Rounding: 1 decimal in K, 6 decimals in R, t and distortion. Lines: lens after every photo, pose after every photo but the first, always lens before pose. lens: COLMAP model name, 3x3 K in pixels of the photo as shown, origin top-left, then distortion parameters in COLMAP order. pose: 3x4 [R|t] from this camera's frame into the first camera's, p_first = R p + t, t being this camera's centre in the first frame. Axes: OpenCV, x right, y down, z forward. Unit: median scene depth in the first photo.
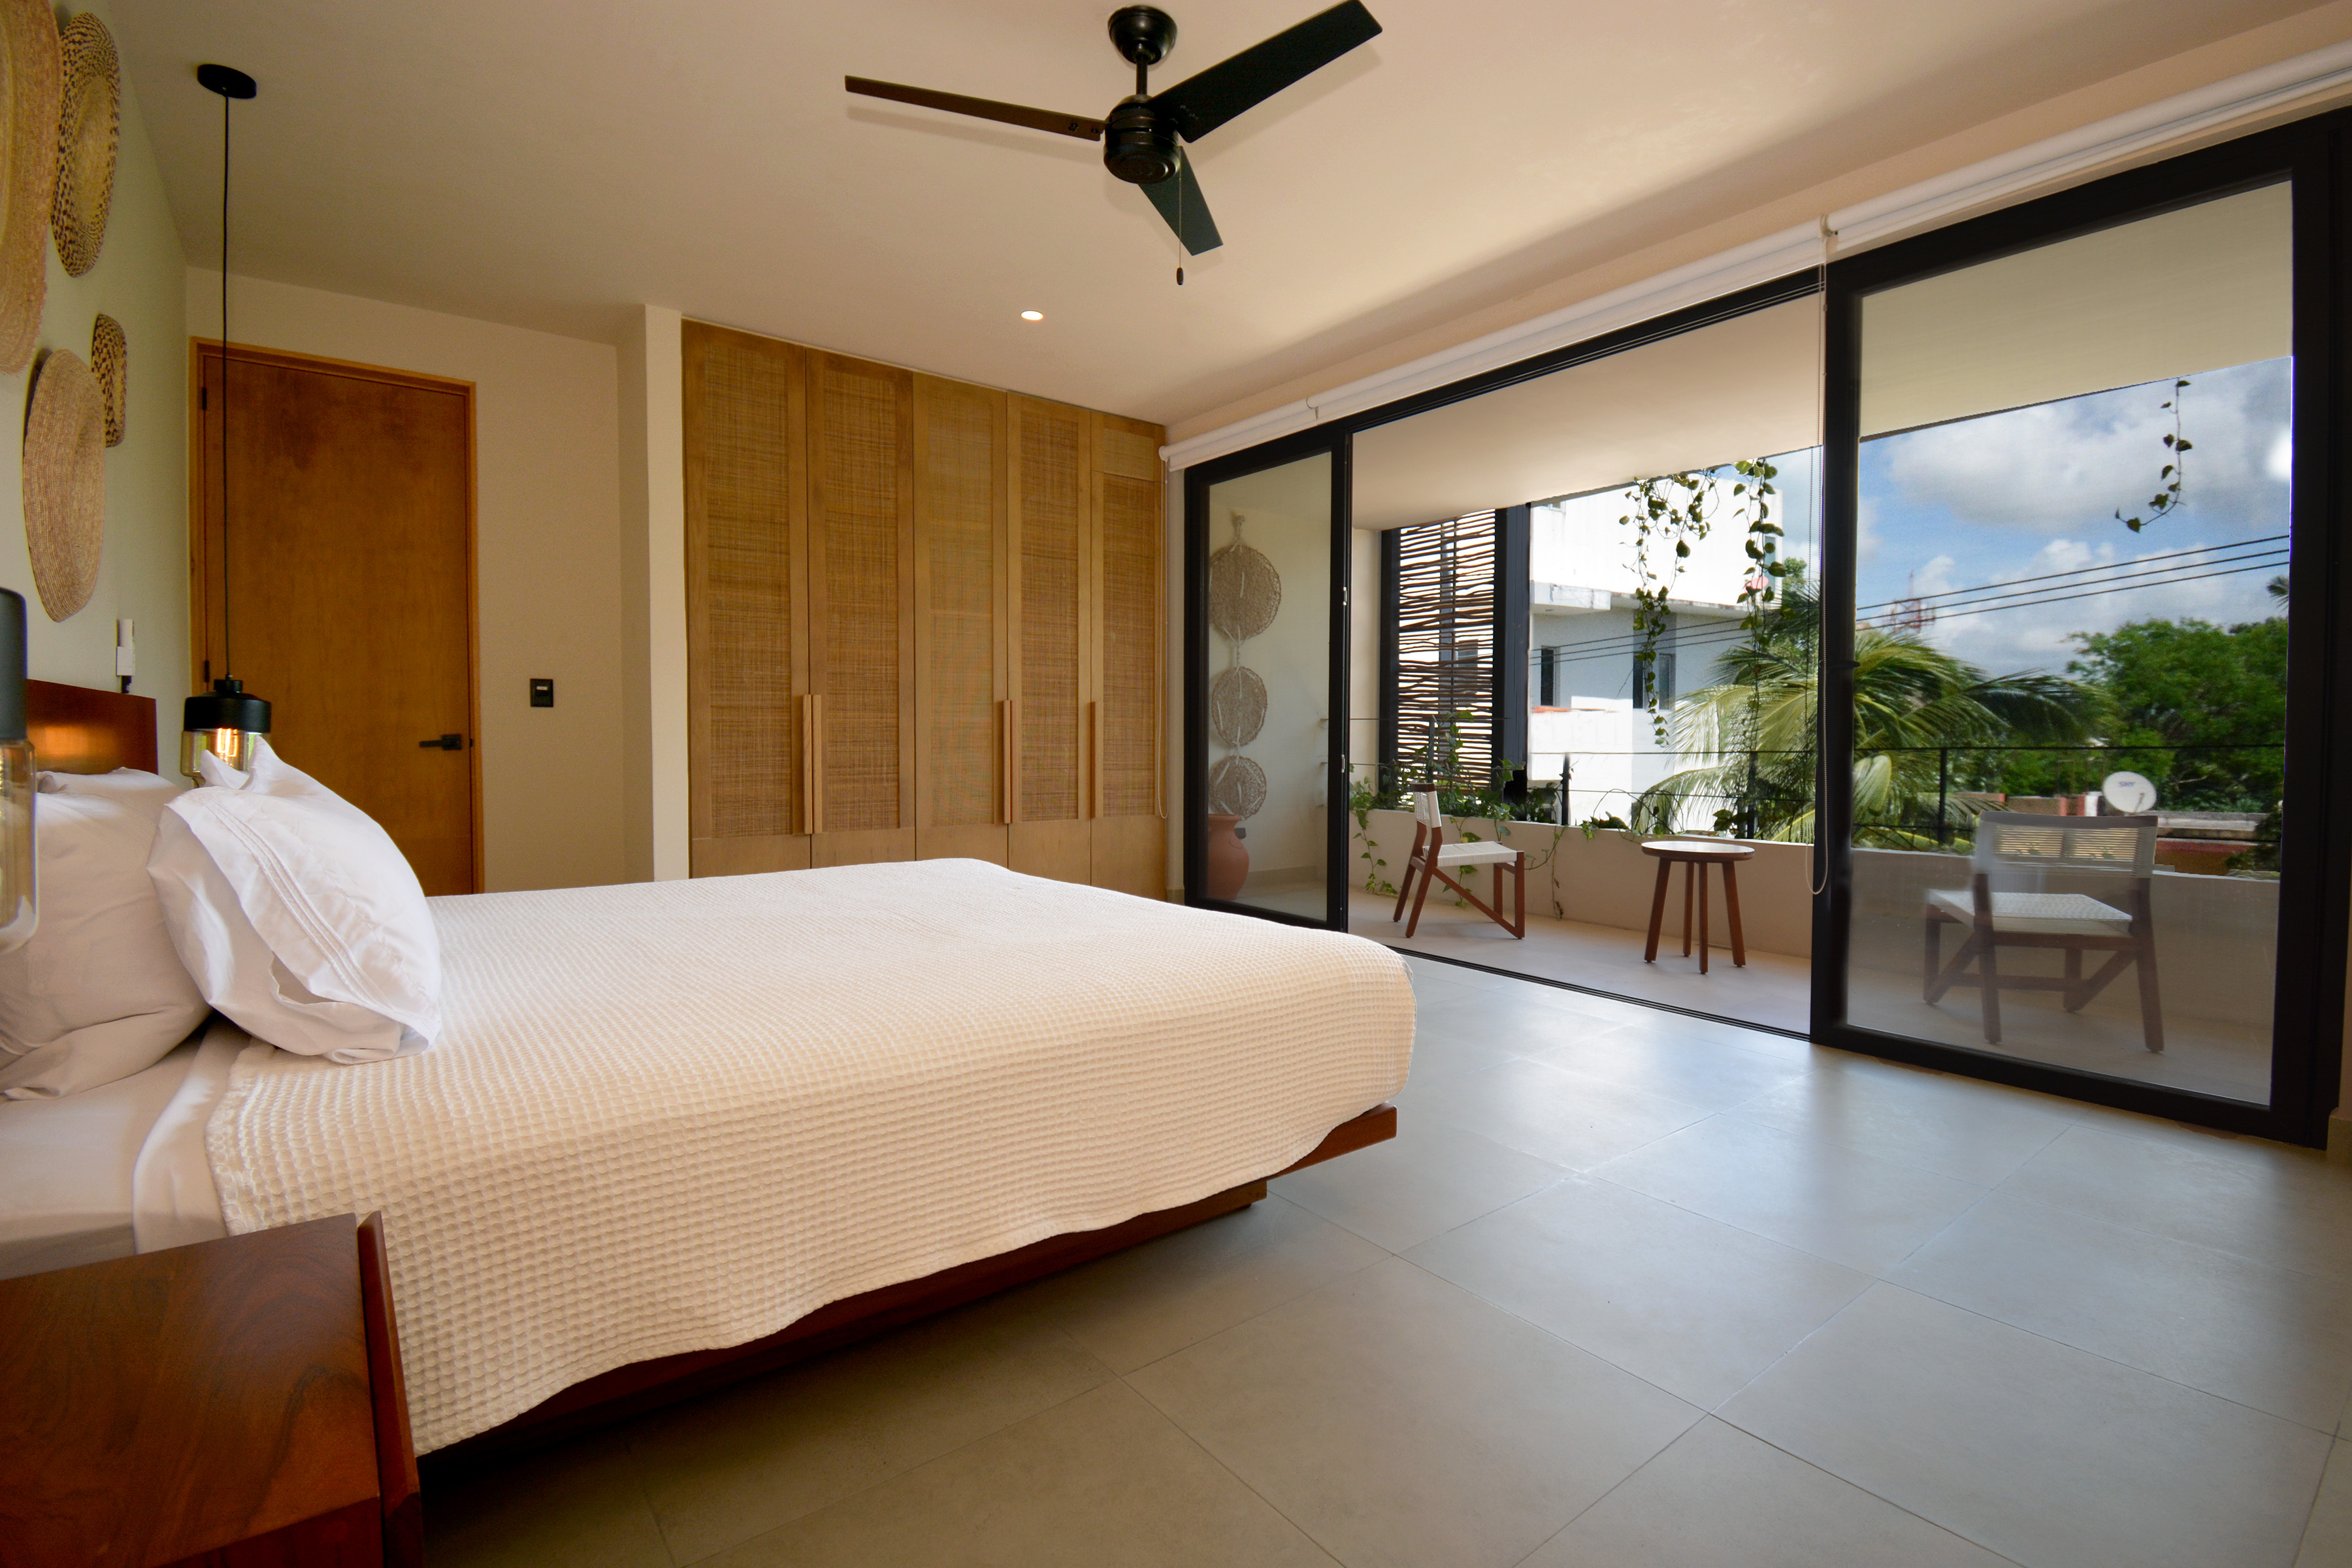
lens RADIAL K [[1131.6, 0, 1196.6], [0, 1131.6, 780.5], [0, 0, 1]] dist [0.008452, -0.018068]
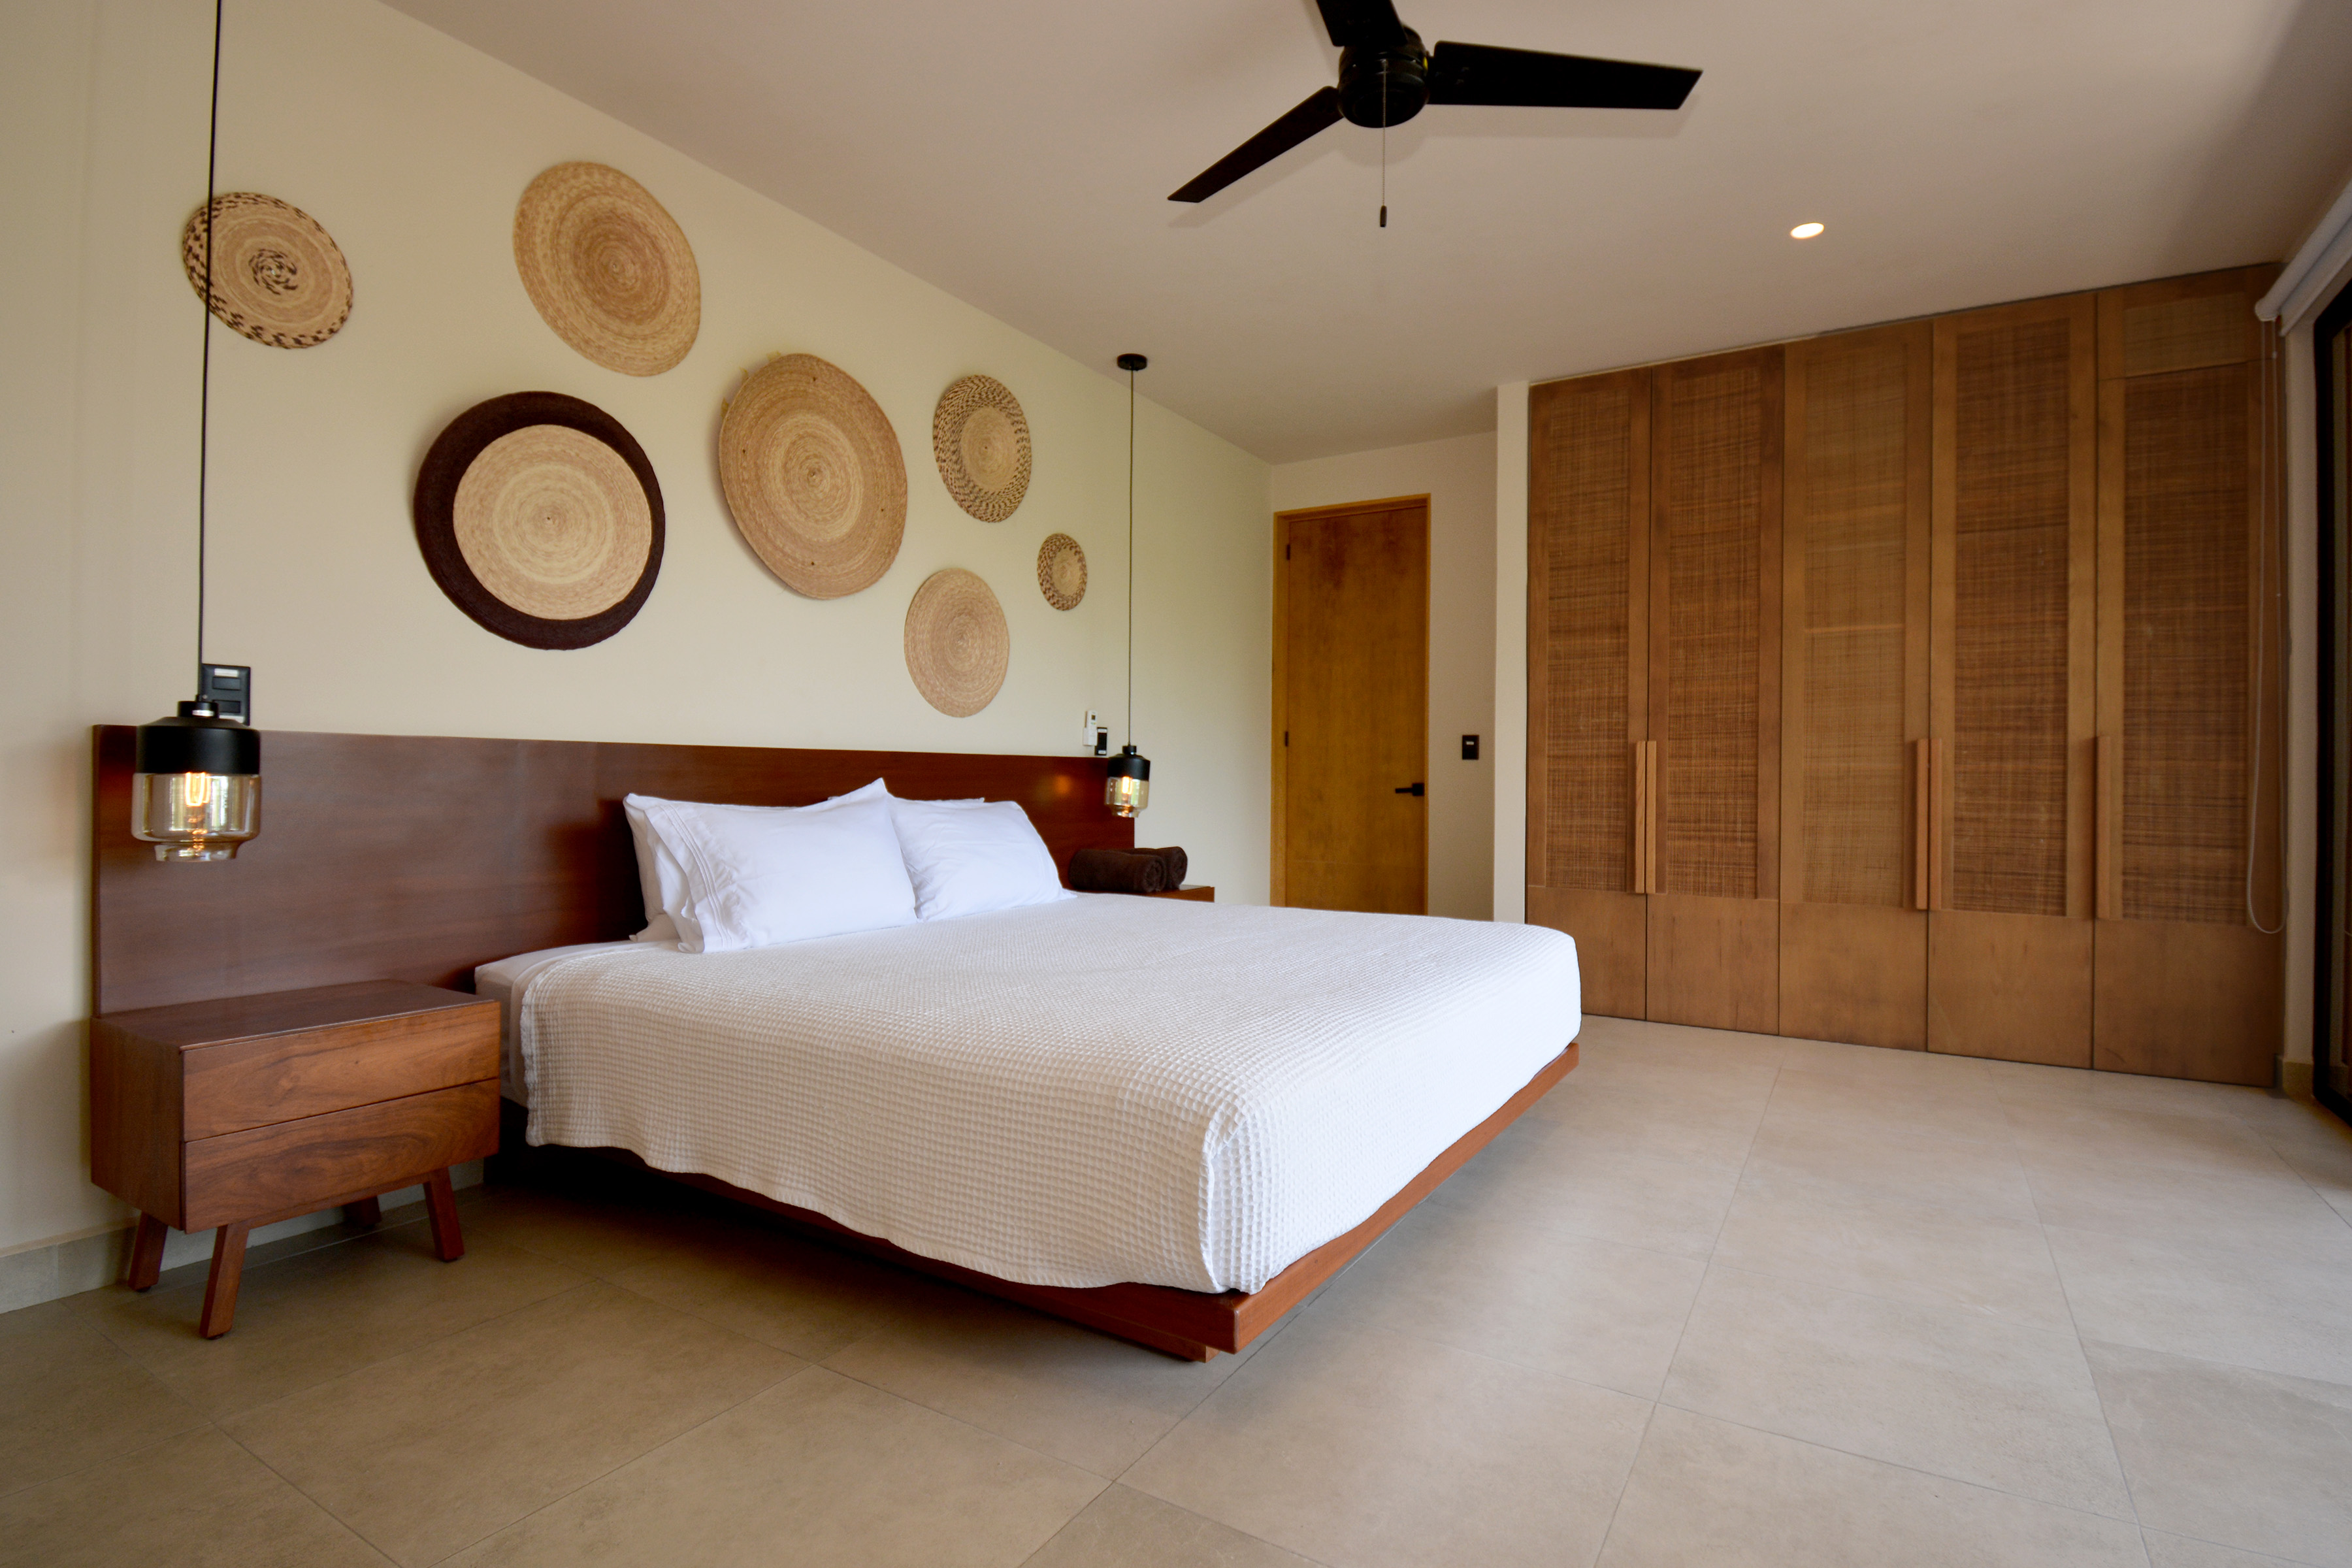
lens RADIAL K [[1131.6, 0, 1196.2], [0, 1131.6, 778.9], [0, 0, 1]] dist [0.008452, -0.018068]
pose [[0.324544, -0.000830, -0.945870, 0.389662], [-0.045249, 0.998841, -0.016403, -0.013196], [0.944788, 0.048123, 0.324130, 0.347236]]
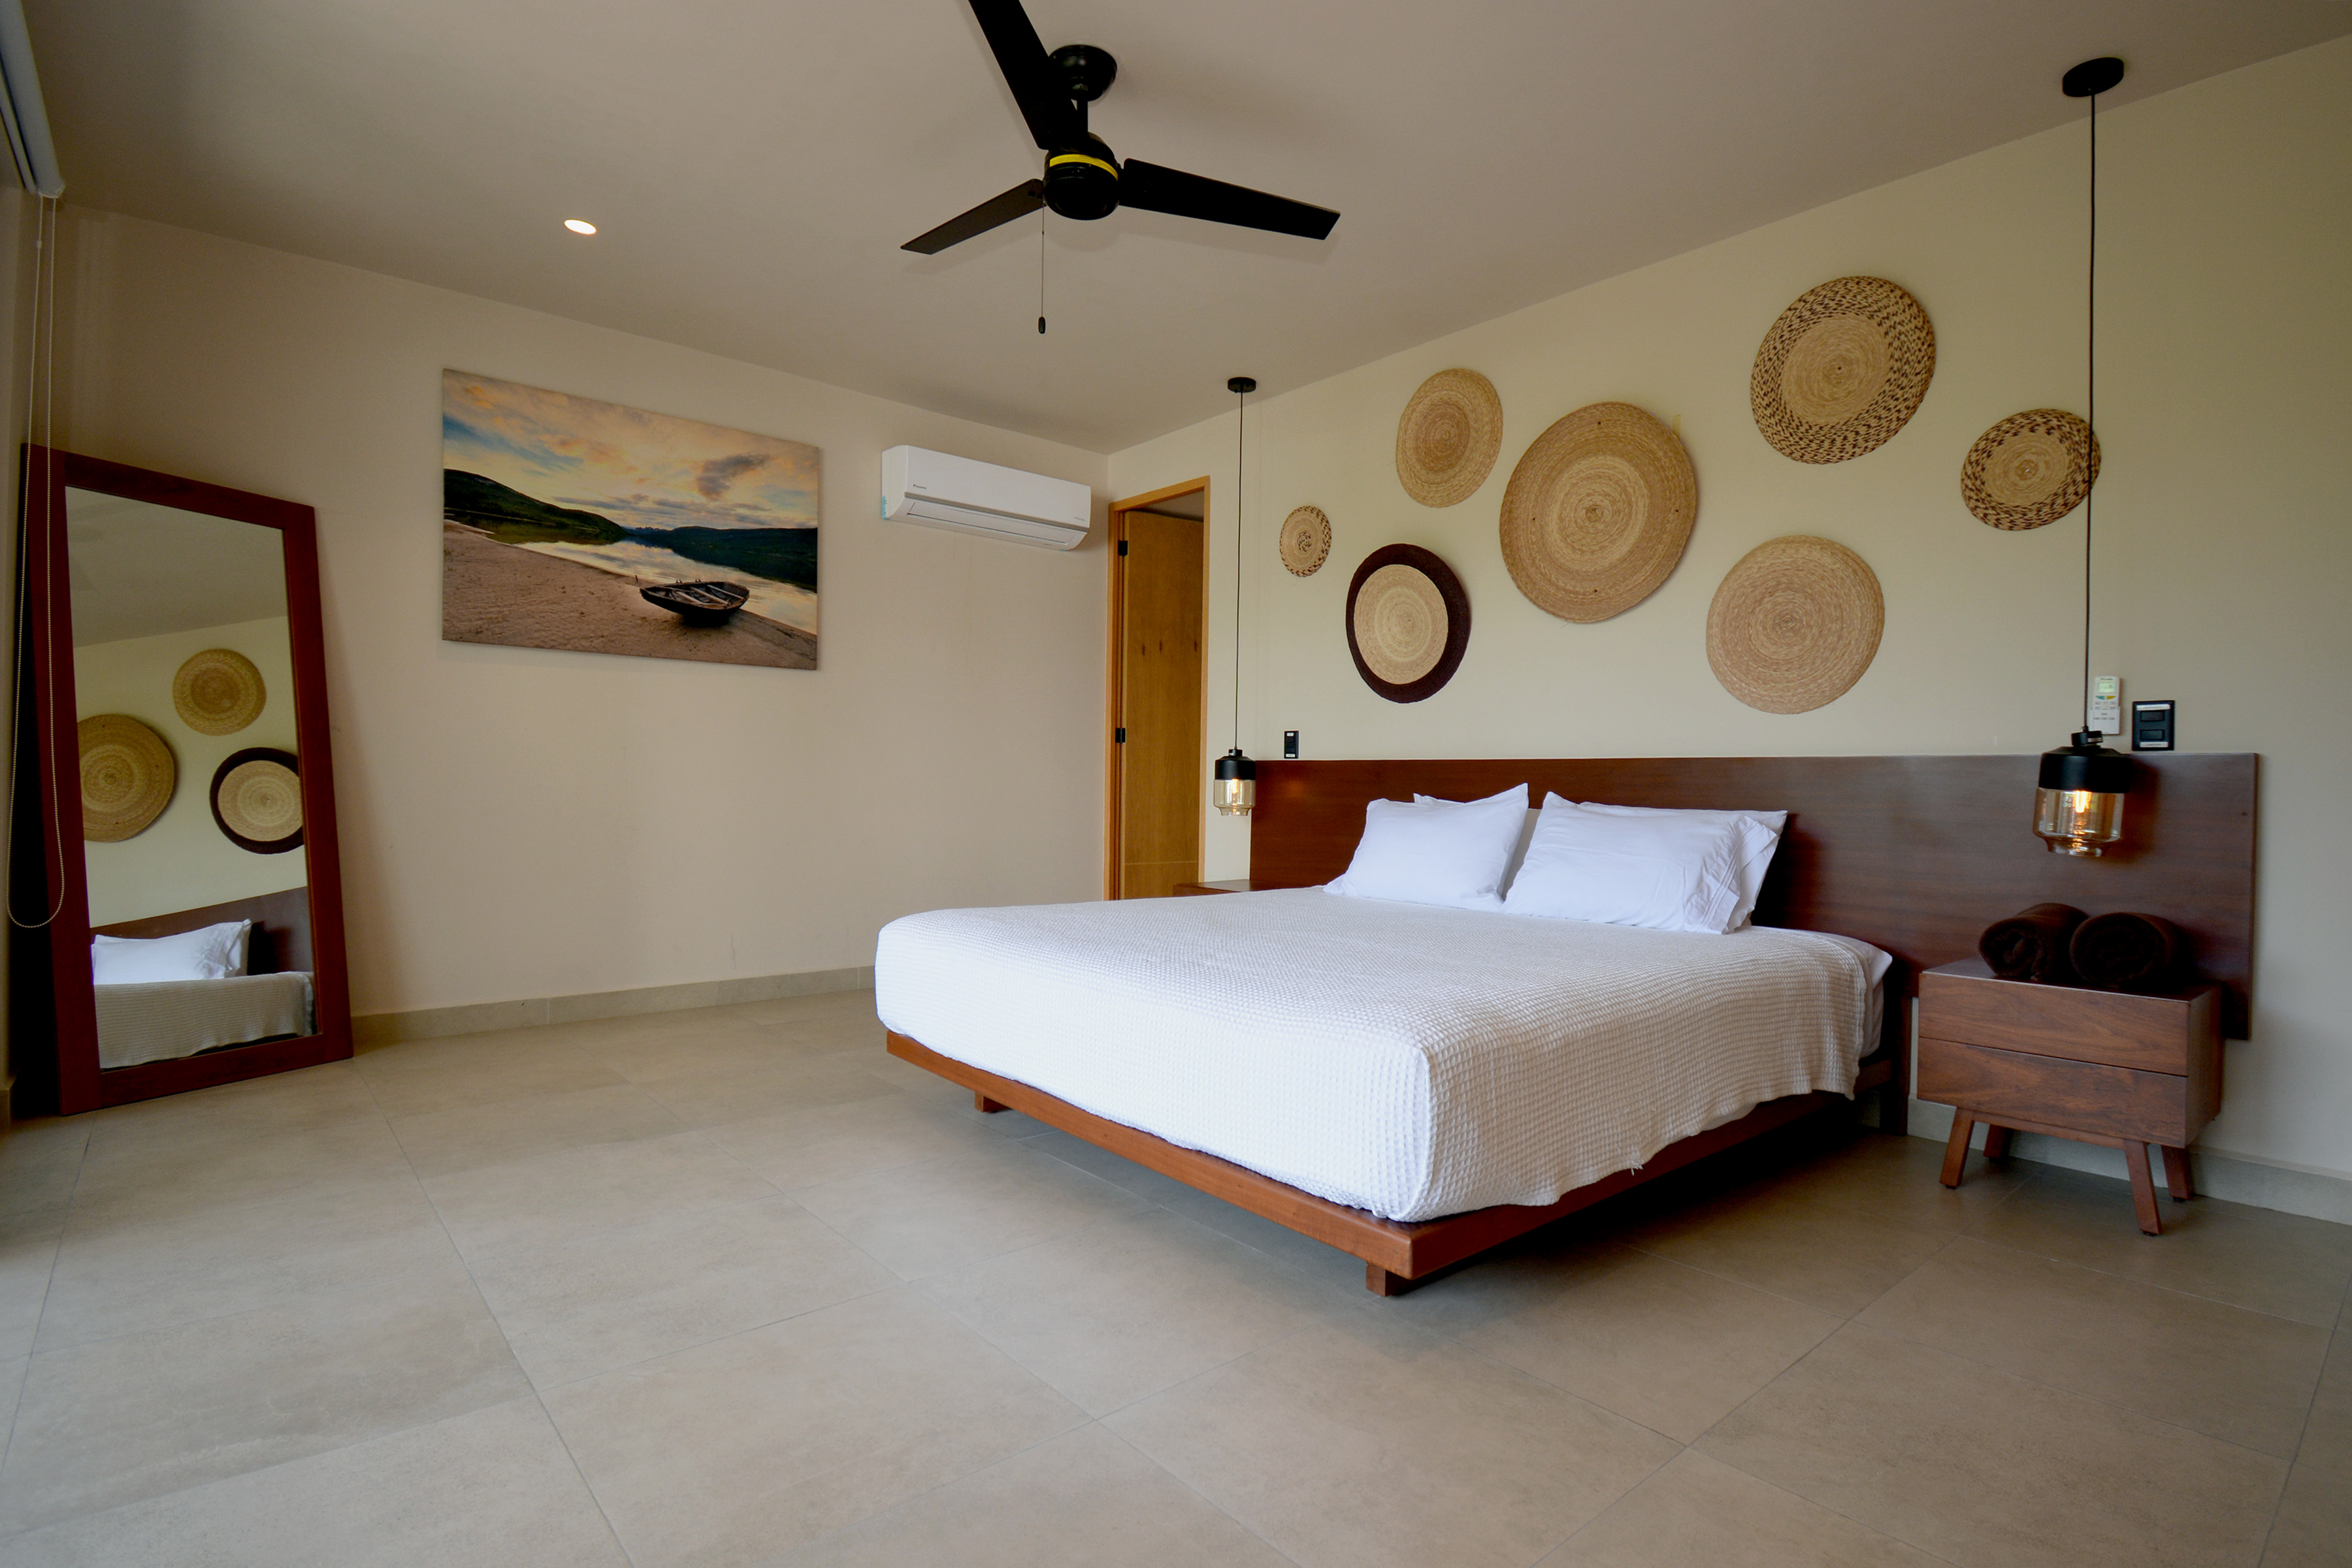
lens RADIAL K [[1131.6, 0, 1227.1], [0, 1131.6, 789.8], [0, 0, 1]] dist [0.008452, -0.018068]
pose [[-0.998829, -0.021606, -0.043289, -0.058929], [-0.023467, 0.998802, 0.042949, -0.038374], [0.042309, 0.043915, -0.998139, 1.093827]]
